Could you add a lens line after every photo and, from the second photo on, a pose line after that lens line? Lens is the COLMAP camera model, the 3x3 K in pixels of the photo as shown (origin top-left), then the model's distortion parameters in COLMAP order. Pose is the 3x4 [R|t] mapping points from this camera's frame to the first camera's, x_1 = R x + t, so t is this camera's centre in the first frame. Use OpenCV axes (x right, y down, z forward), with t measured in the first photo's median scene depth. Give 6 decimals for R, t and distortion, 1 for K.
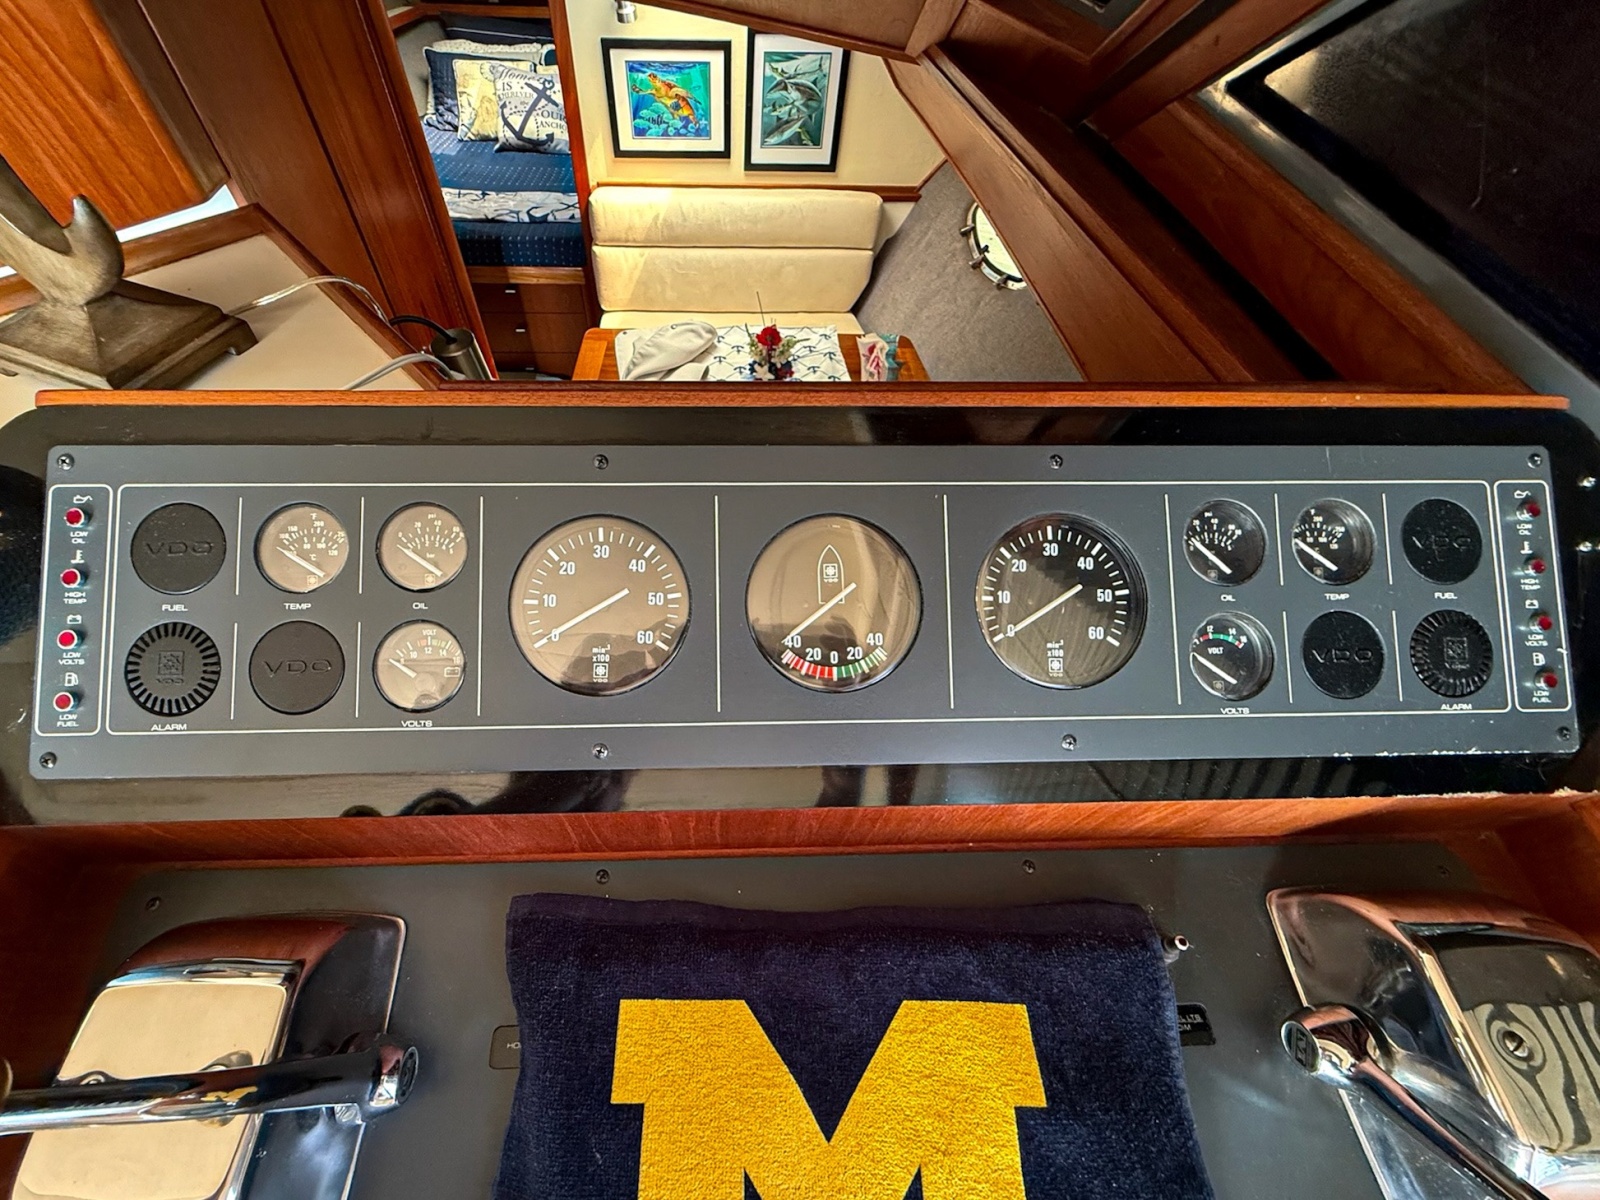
lens RADIAL K [[719.5, 0, 742.9], [0, 719.5, 617.1], [0, 0, 1]] dist [0.002638, 0.000461]
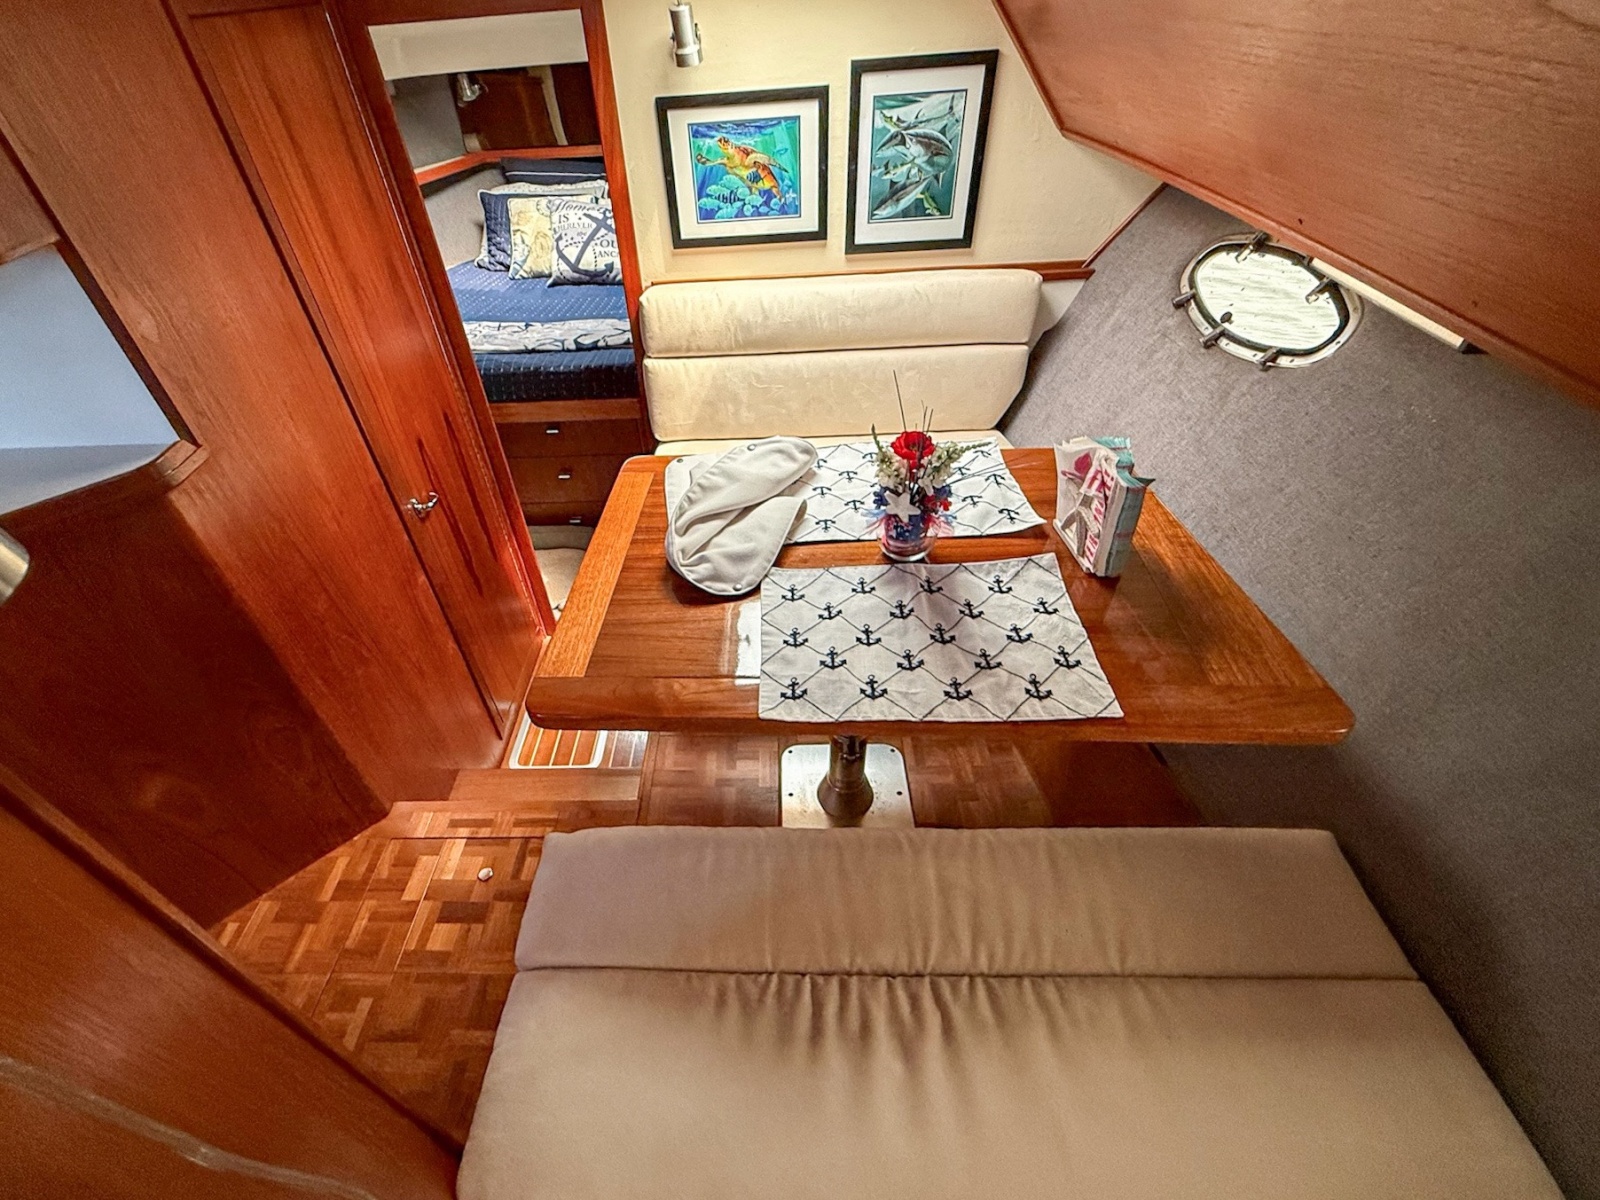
lens RADIAL K [[719.5, 0, 742.9], [0, 719.5, 617.1], [0, 0, 1]] dist [0.002638, 0.000461]
pose [[0.994467, -0.018907, -0.103334, -0.034530], [-0.002405, 0.979314, -0.202332, -0.104149], [0.105022, 0.201461, 0.973850, 0.346441]]
